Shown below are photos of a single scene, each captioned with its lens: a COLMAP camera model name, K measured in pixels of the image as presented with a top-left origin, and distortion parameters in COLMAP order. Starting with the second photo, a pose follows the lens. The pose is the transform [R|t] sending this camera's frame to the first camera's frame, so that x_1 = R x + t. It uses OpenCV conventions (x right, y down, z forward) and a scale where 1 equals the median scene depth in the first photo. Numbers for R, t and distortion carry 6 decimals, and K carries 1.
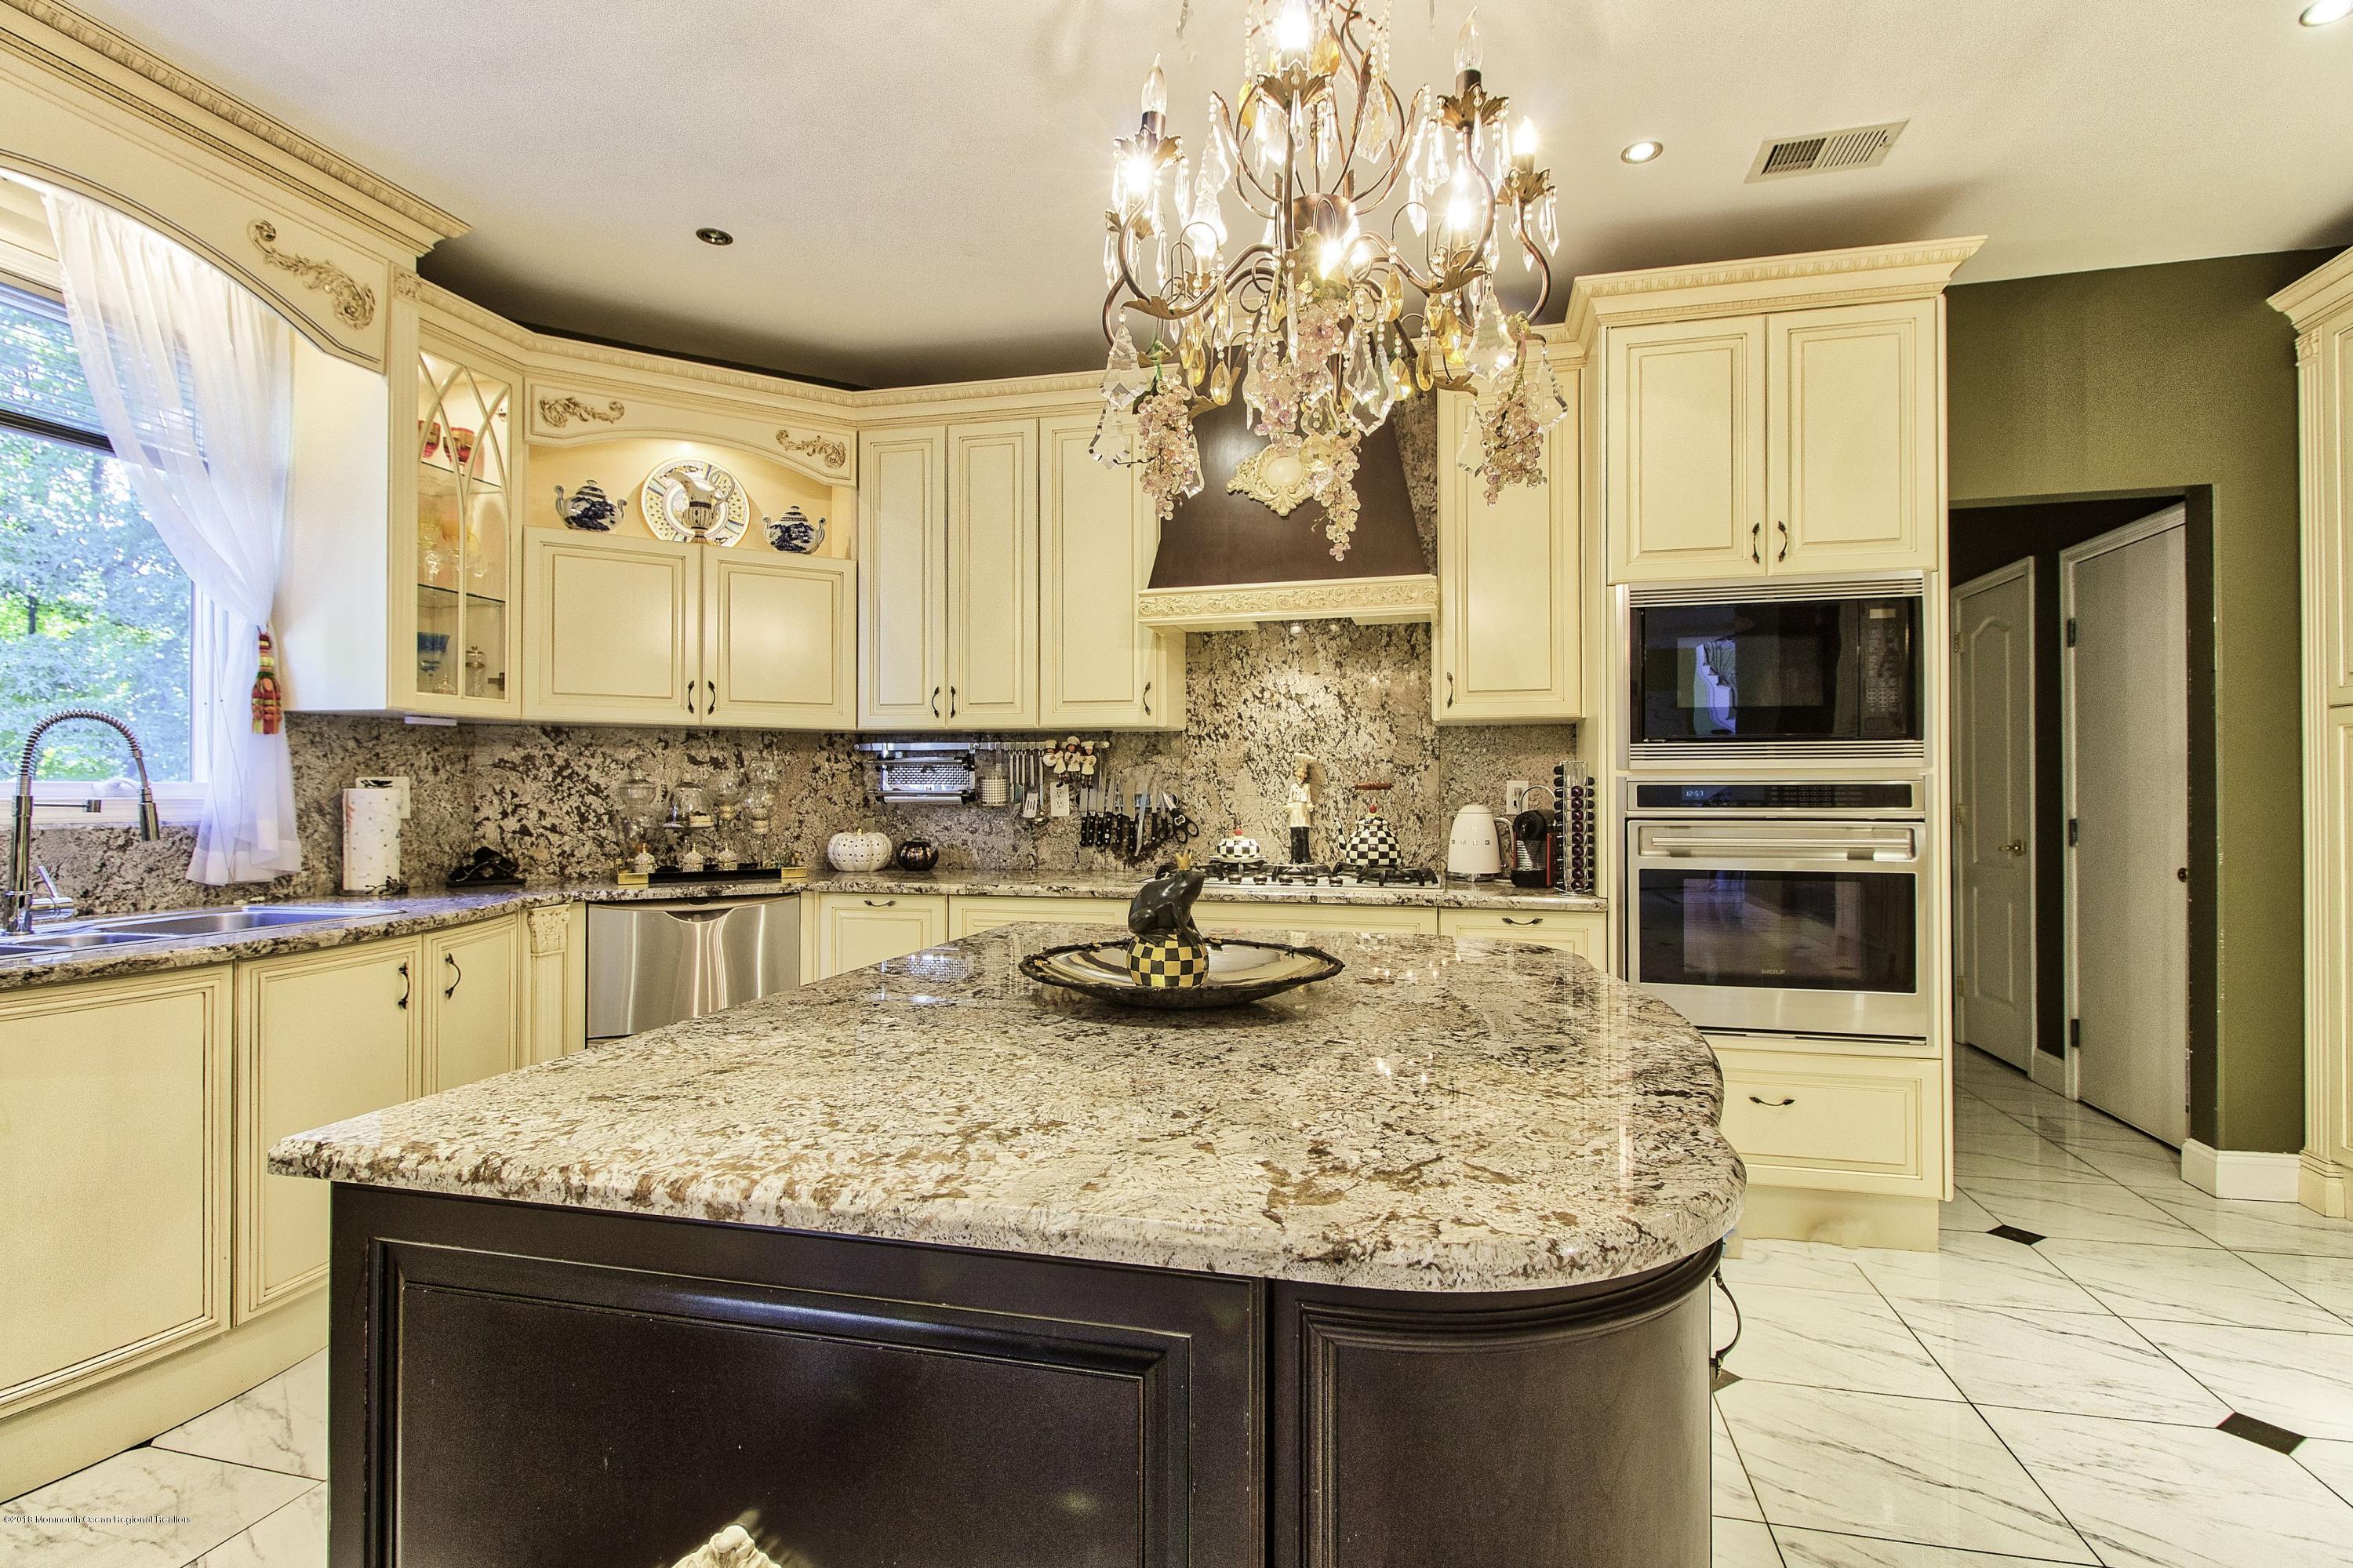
lens RADIAL K [[1097.5, 0, 1212.4], [0, 1097.5, 778.6], [0, 0, 1]] dist [0.017081, -0.011633]
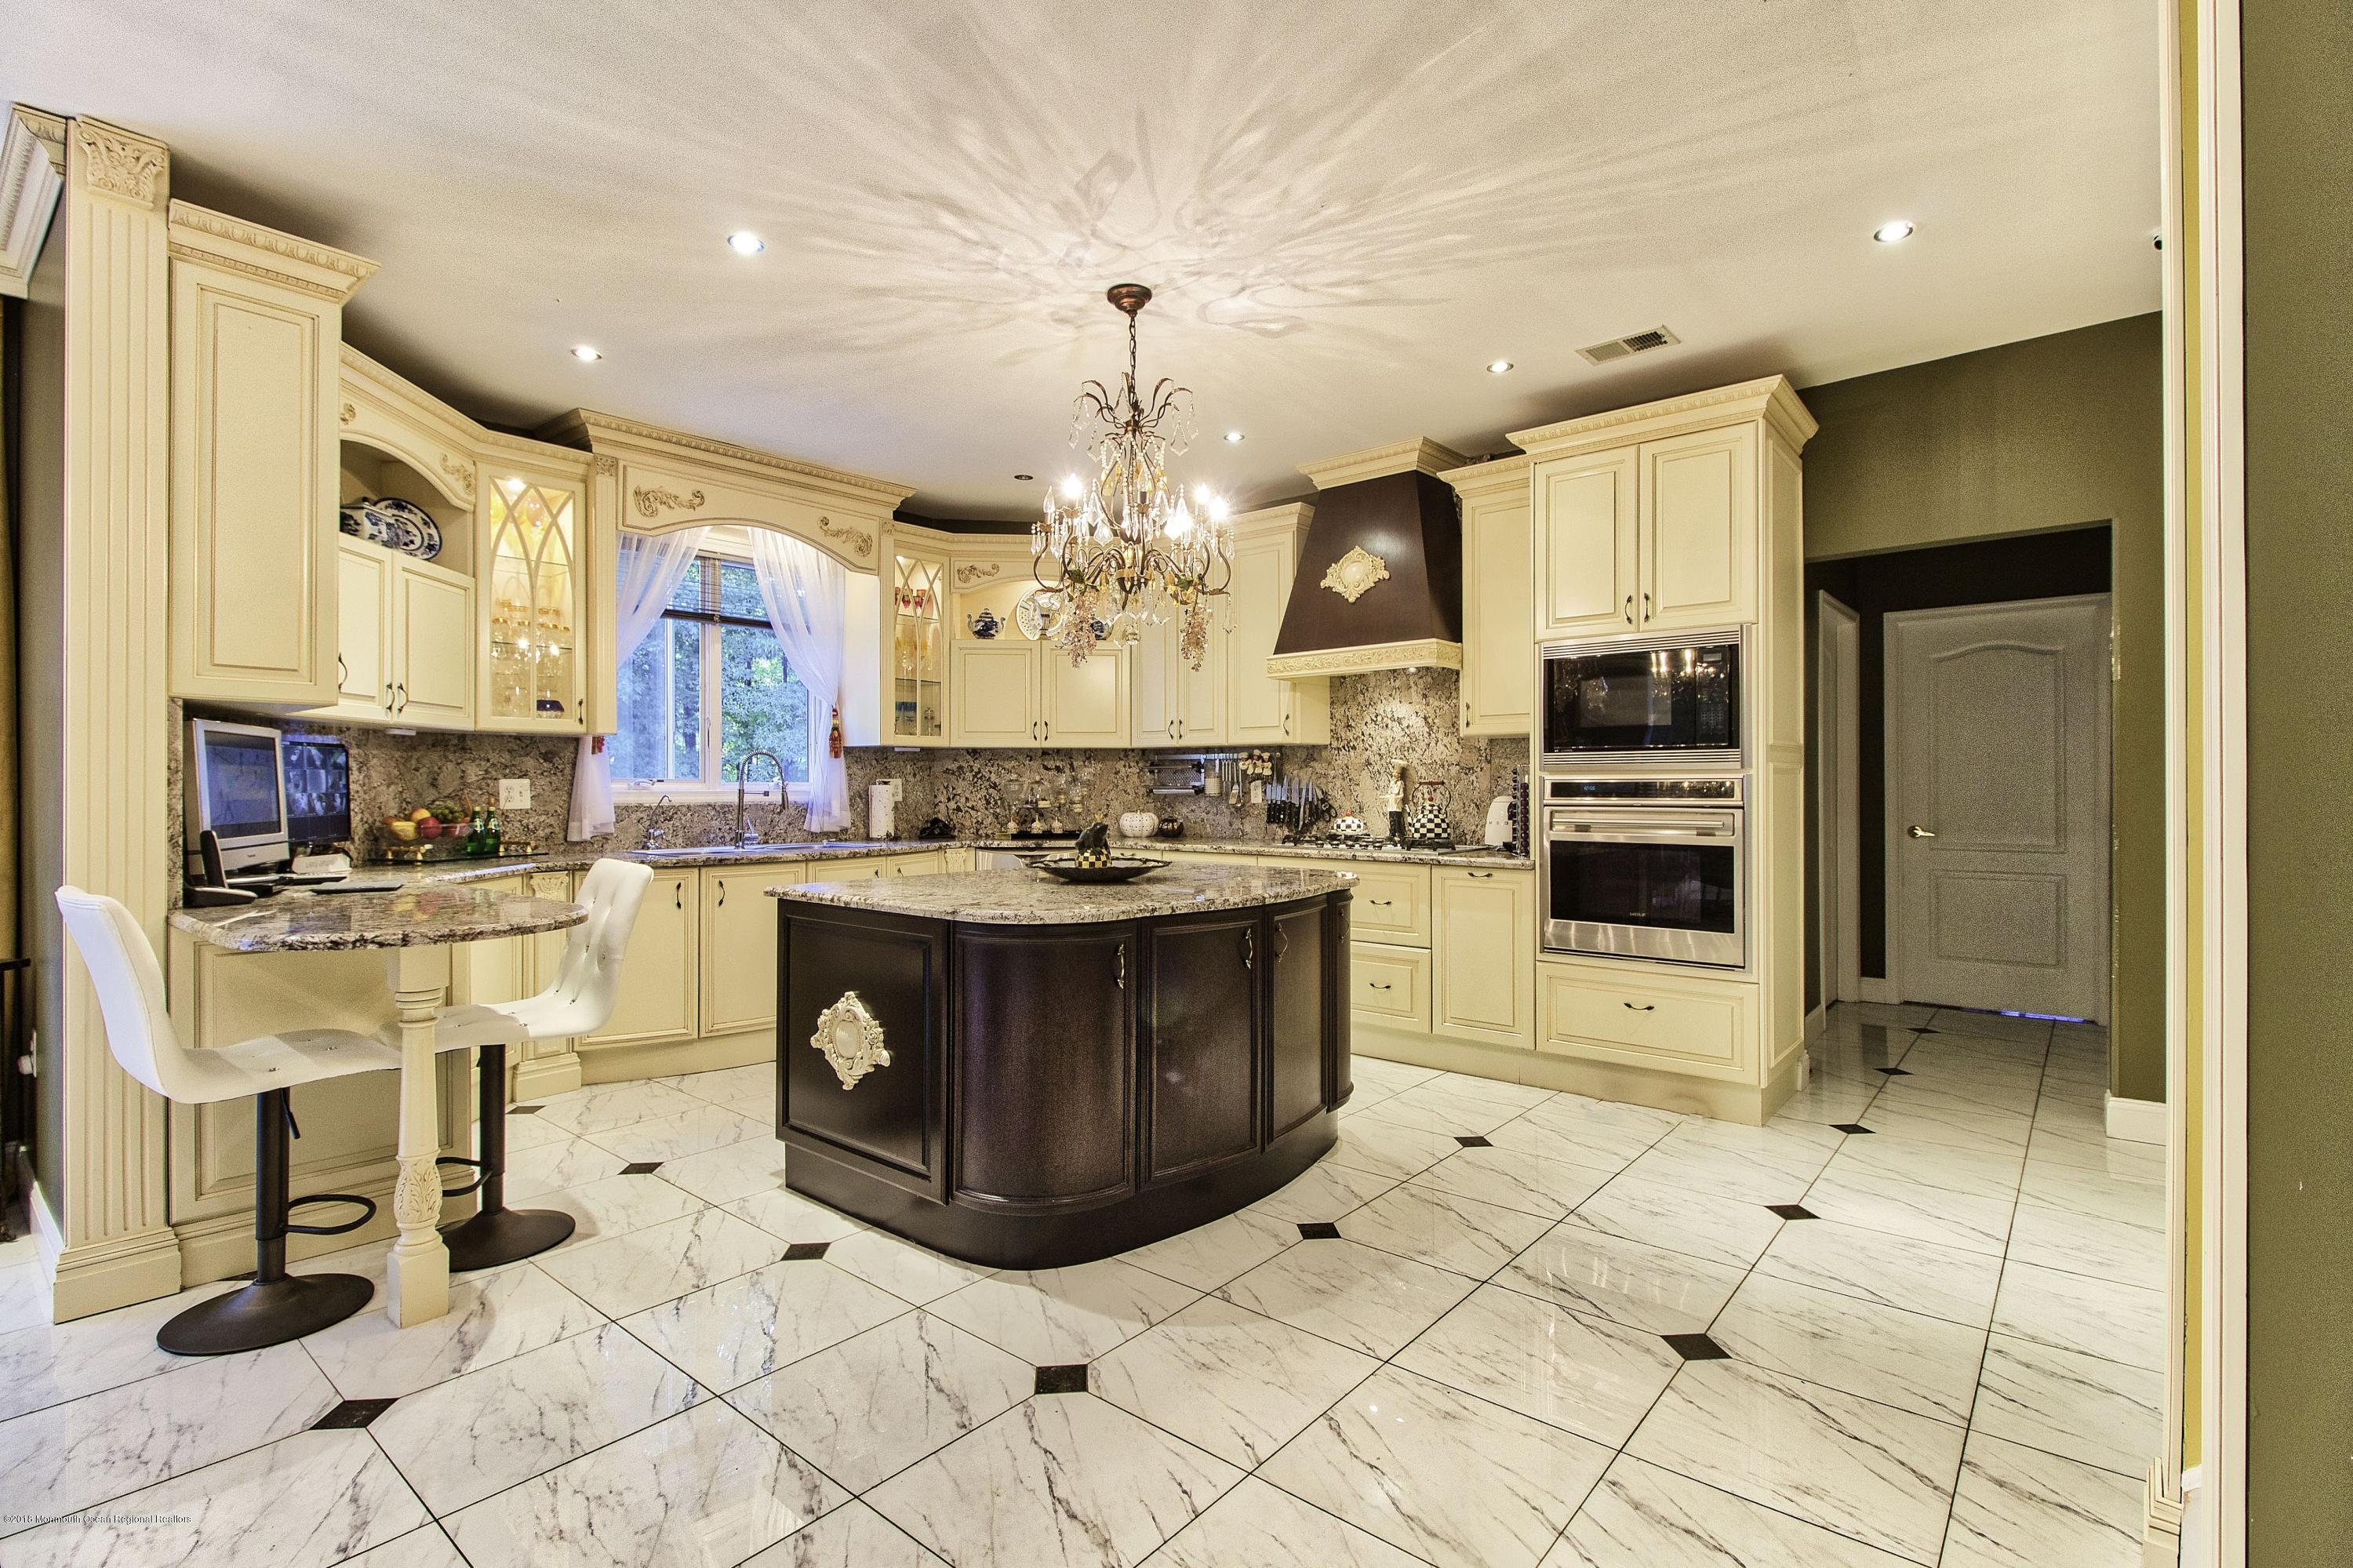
lens RADIAL K [[1097.5, 0, 1224.6], [0, 1097.5, 779.0], [0, 0, 1]] dist [0.017081, -0.011633]
pose [[0.901014, -0.003476, -0.433777, 0.626035], [0.006109, 0.999970, 0.004676, -0.007381], [0.433748, -0.006863, 0.901008, -0.479357]]
